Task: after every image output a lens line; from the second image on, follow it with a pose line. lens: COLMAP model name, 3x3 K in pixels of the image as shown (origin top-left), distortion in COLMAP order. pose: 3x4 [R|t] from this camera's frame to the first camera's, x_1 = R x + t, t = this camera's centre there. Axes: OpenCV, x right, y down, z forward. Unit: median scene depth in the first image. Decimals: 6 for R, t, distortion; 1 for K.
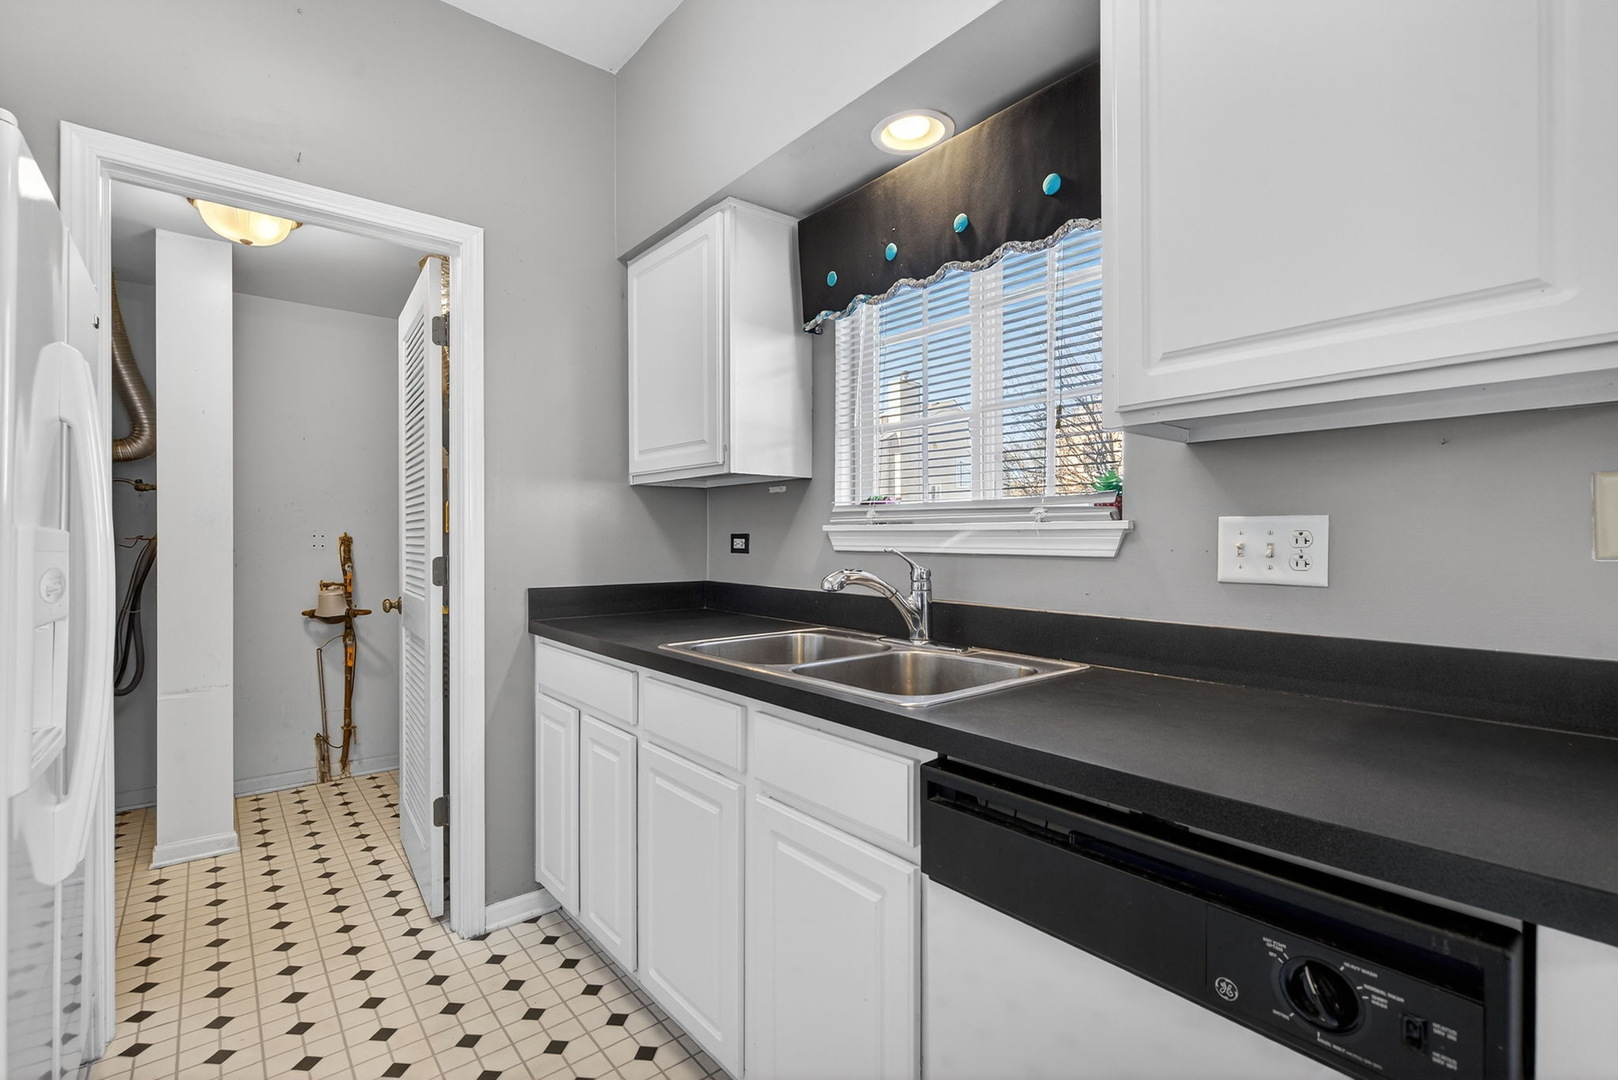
lens RADIAL K [[725.4, 0, 812.5], [0, 725.4, 537.7], [0, 0, 1]] dist [0.002779, -0.003379]
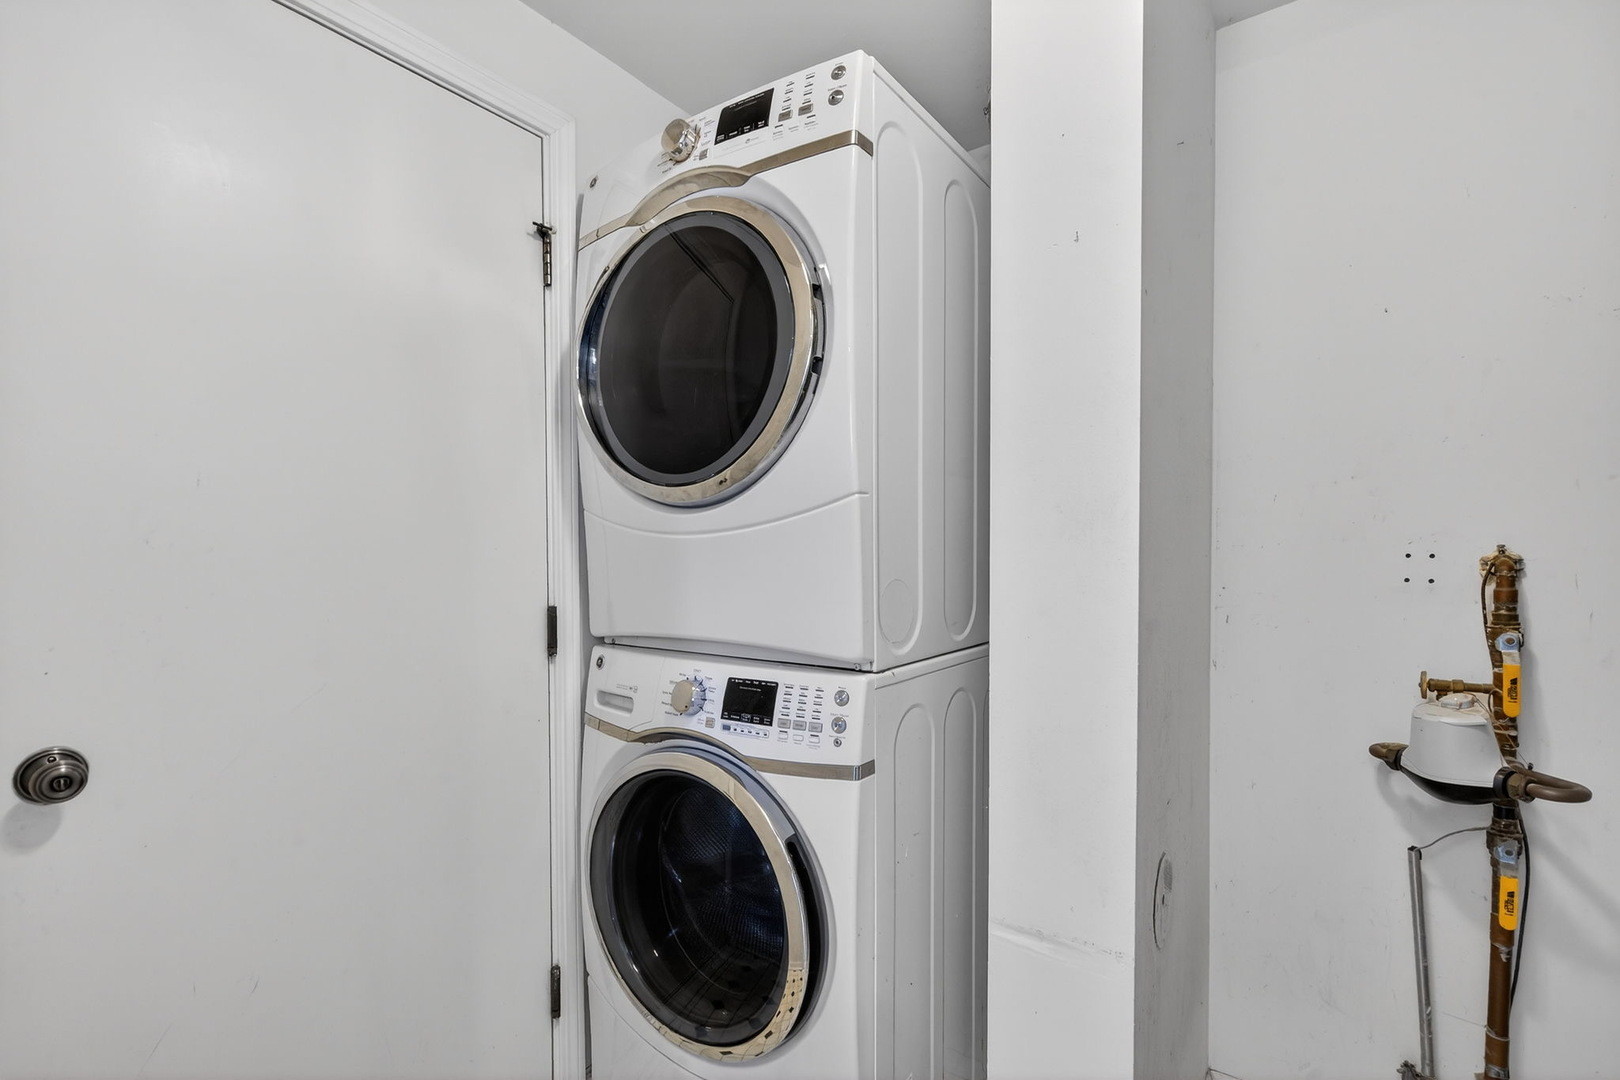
lens RADIAL K [[726.3, 0, 813.5], [0, 726.3, 537.7], [0, 0, 1]] dist [0.002779, -0.003379]
pose [[0.237639, 0.020352, -0.971140, -0.603148], [-0.001623, 0.999787, 0.020555, -0.029354], [0.971352, -0.003309, 0.237622, 0.938153]]
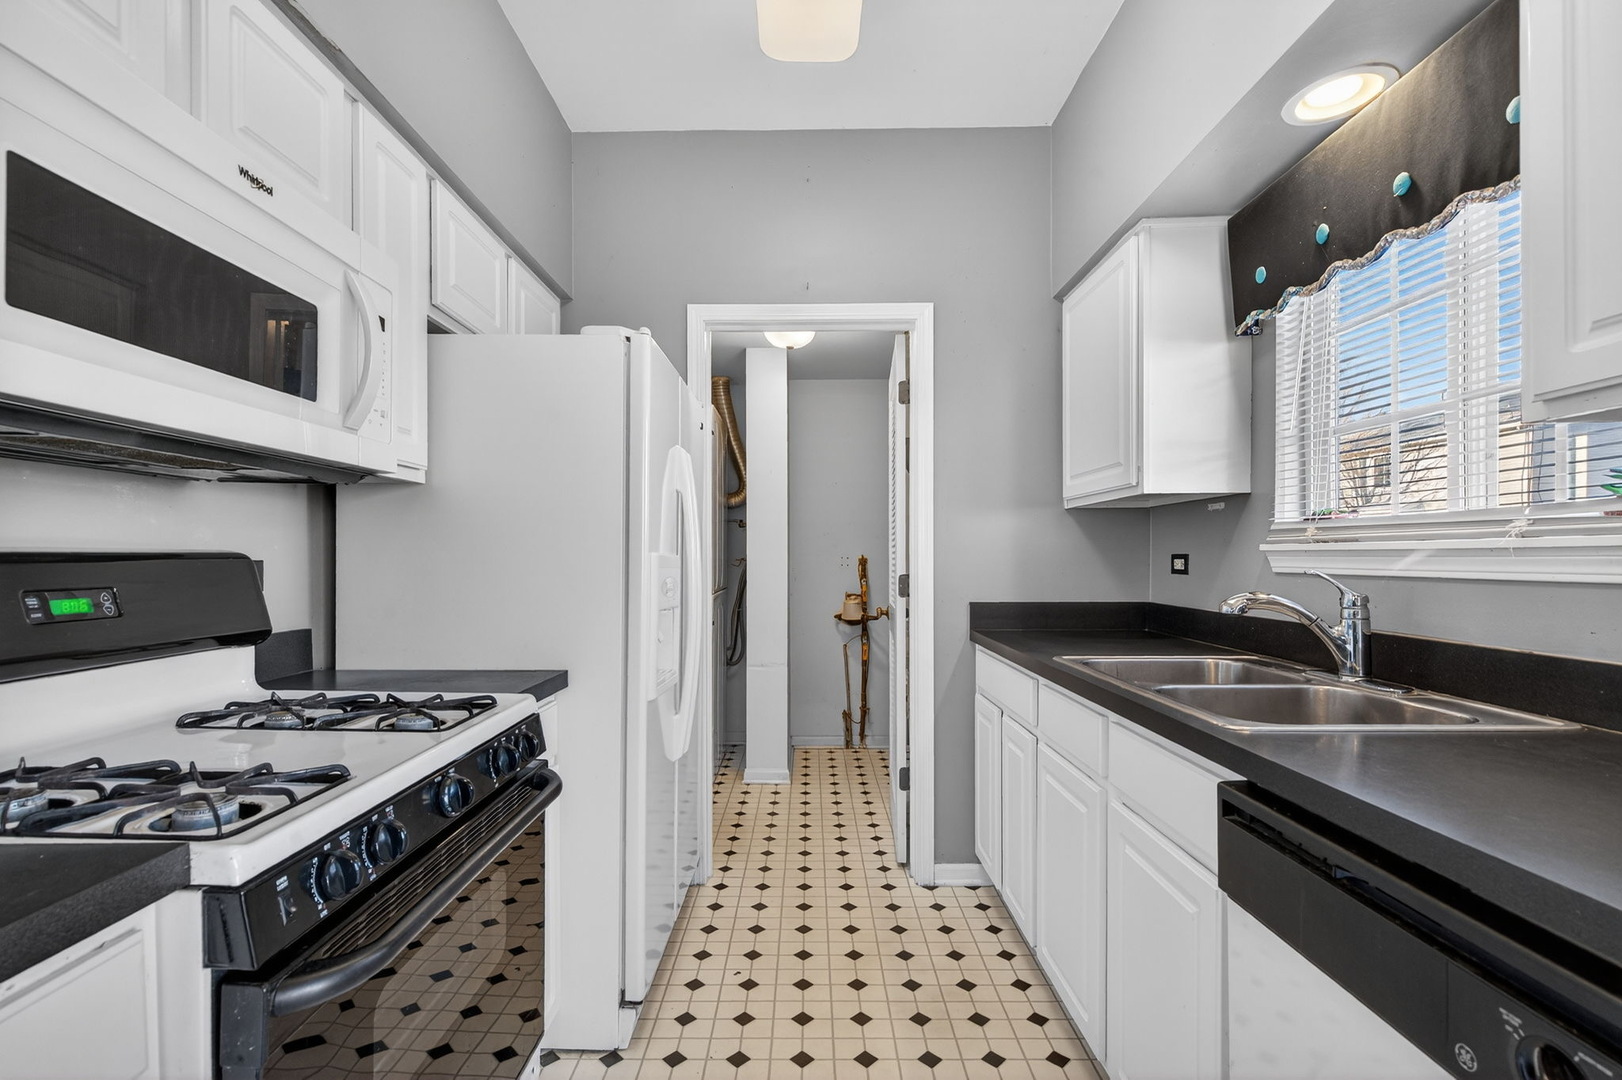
lens RADIAL K [[738.1, 0, 808.2], [0, 738.1, 555.8], [0, 0, 1]] dist [0.000122, -0.000663]
pose [[0.767039, -0.004314, -0.641585, 0.176833], [0.002820, 0.999990, -0.003352, -0.001148], [0.641594, 0.000762, 0.767044, -0.077187]]
